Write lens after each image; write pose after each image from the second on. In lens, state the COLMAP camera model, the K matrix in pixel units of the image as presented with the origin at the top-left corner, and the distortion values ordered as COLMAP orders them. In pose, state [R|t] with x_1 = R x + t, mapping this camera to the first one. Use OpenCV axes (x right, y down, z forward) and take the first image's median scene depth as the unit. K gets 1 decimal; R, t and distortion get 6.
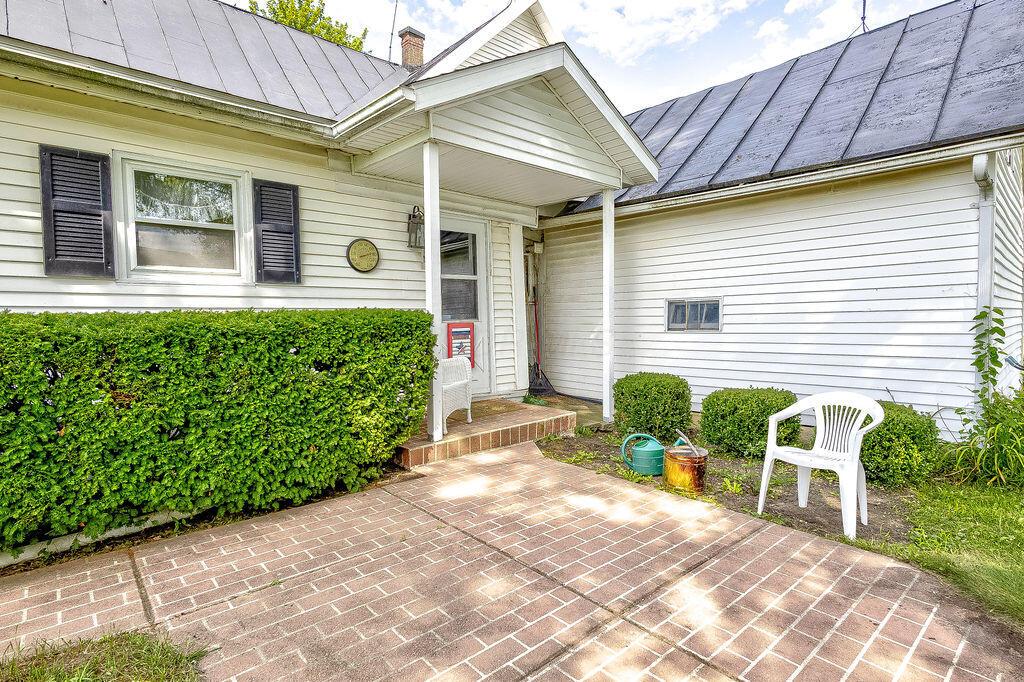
lens RADIAL K [[492.1, 0, 512.8], [0, 492.1, 358.3], [0, 0, 1]] dist [0.034802, -0.000044]
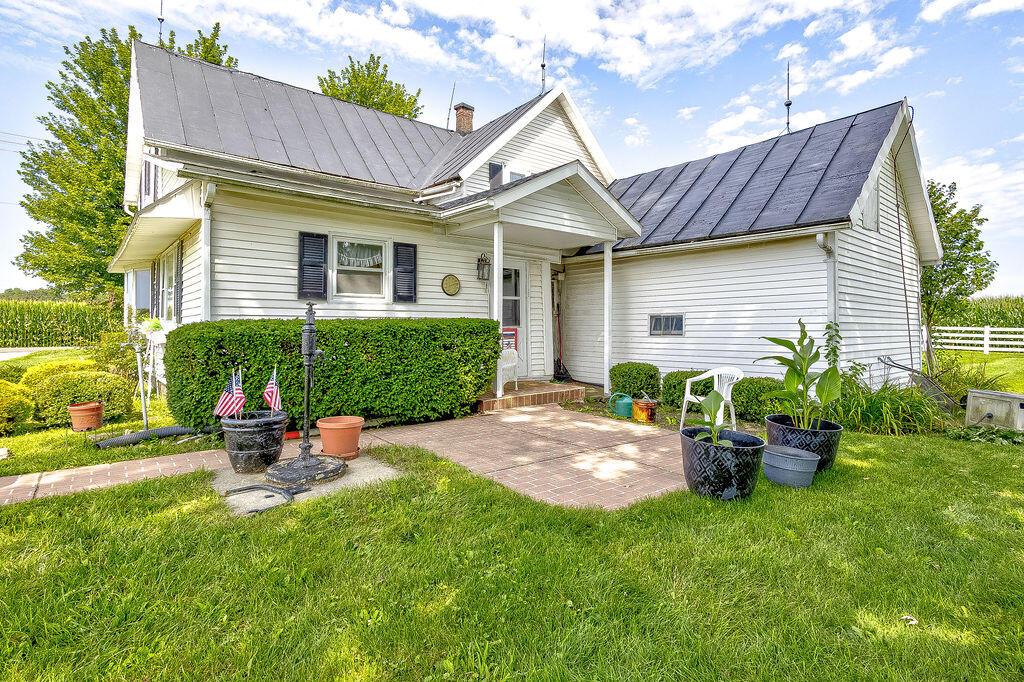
lens RADIAL K [[467.3, 0, 512.0], [0, 467.3, 341.0], [0, 0, 1]] dist [0.000961, 0.000109]
pose [[0.998554, 0.013234, -0.052101, -0.026244], [-0.016121, 0.998335, -0.055378, 0.056707], [0.051281, 0.056138, 0.997105, -0.518191]]
